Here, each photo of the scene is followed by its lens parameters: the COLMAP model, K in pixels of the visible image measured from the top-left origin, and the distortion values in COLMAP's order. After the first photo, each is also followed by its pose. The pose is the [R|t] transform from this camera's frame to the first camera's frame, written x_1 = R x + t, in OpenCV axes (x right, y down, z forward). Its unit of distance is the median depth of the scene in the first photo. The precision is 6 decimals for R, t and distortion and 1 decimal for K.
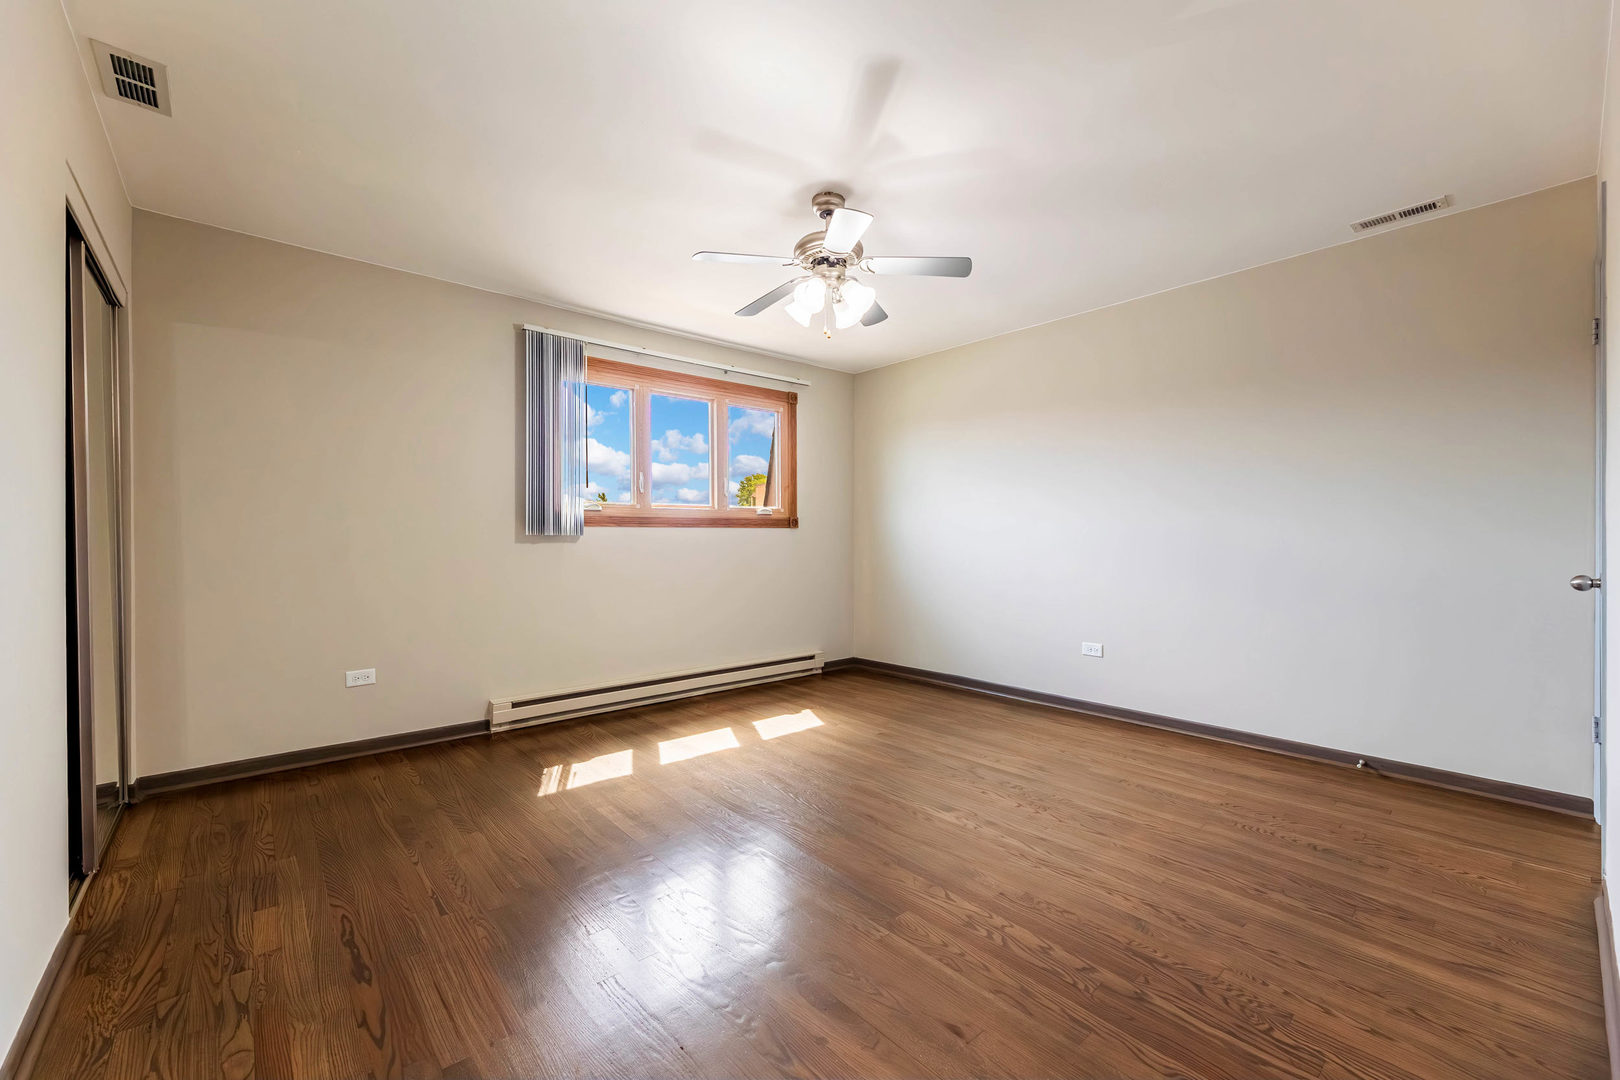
lens RADIAL K [[645.7, 0, 810.0], [0, 645.7, 540.0], [0, 0, 1]] dist [0.000184, 0.000013]
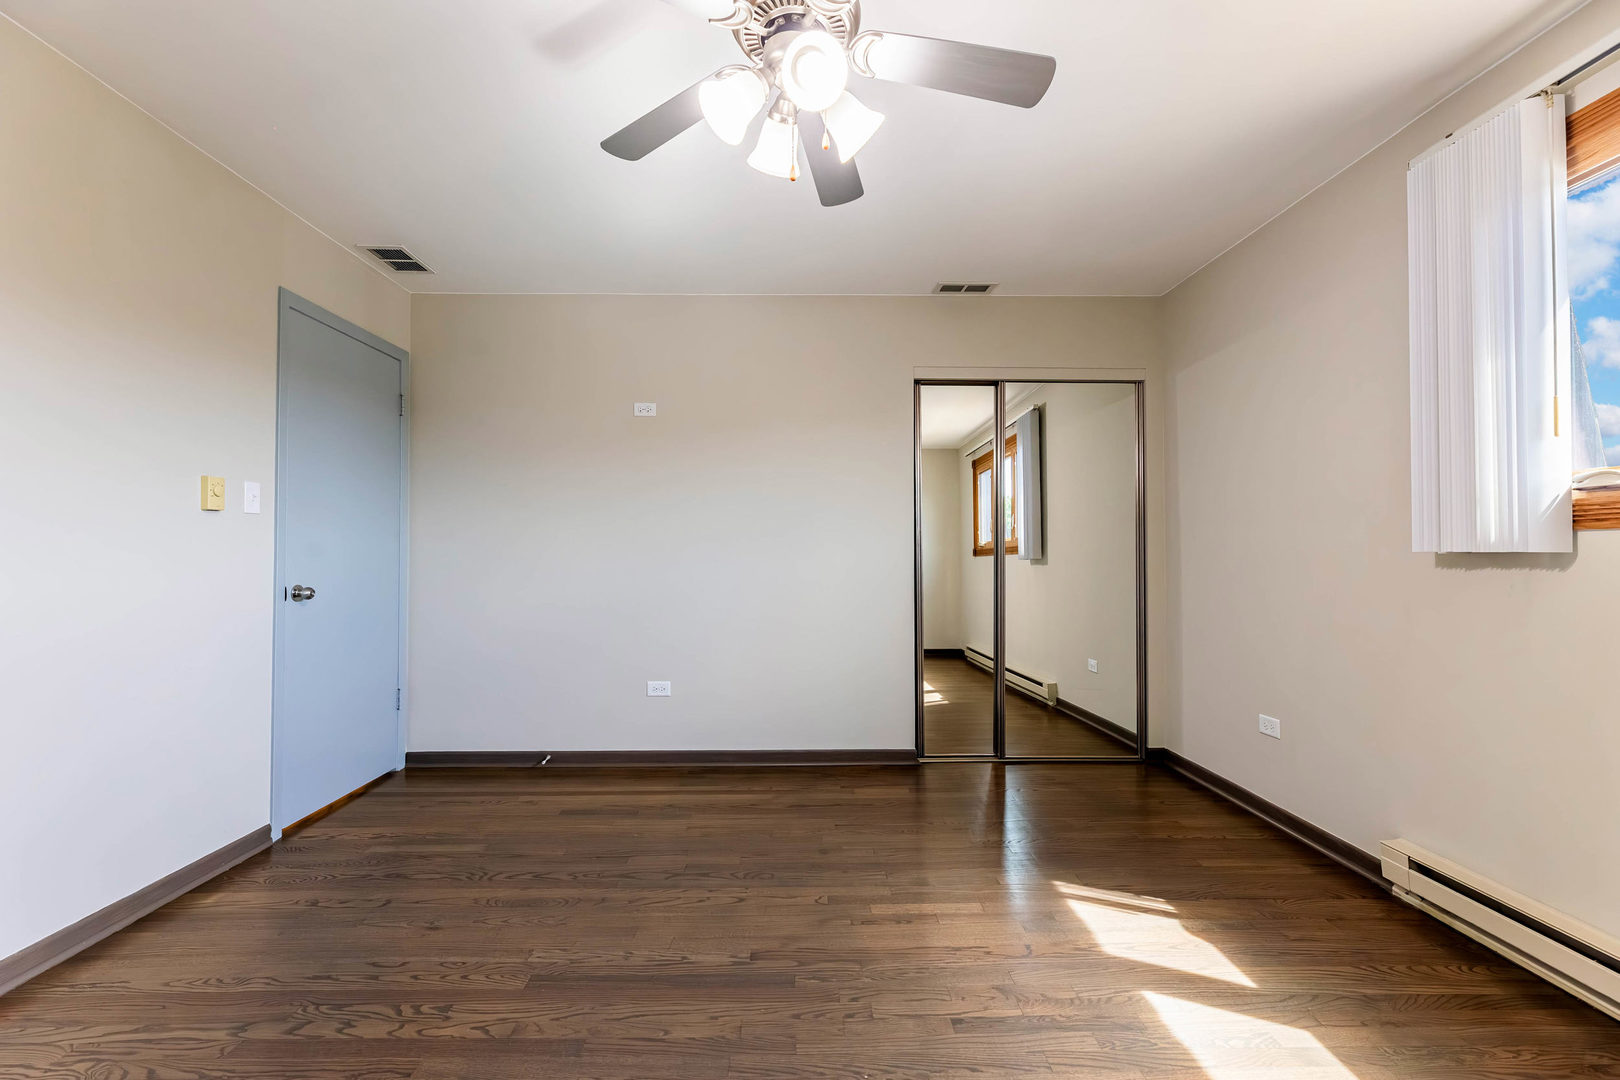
lens RADIAL K [[673.5, 0, 791.7], [0, 673.5, 537.4], [0, 0, 1]] dist [0.002501, 0.000397]
pose [[-0.650221, -0.012863, -0.759636, 0.572399], [-0.001577, 0.999877, -0.015582, -0.018860], [0.759743, -0.008934, -0.650162, 1.744169]]
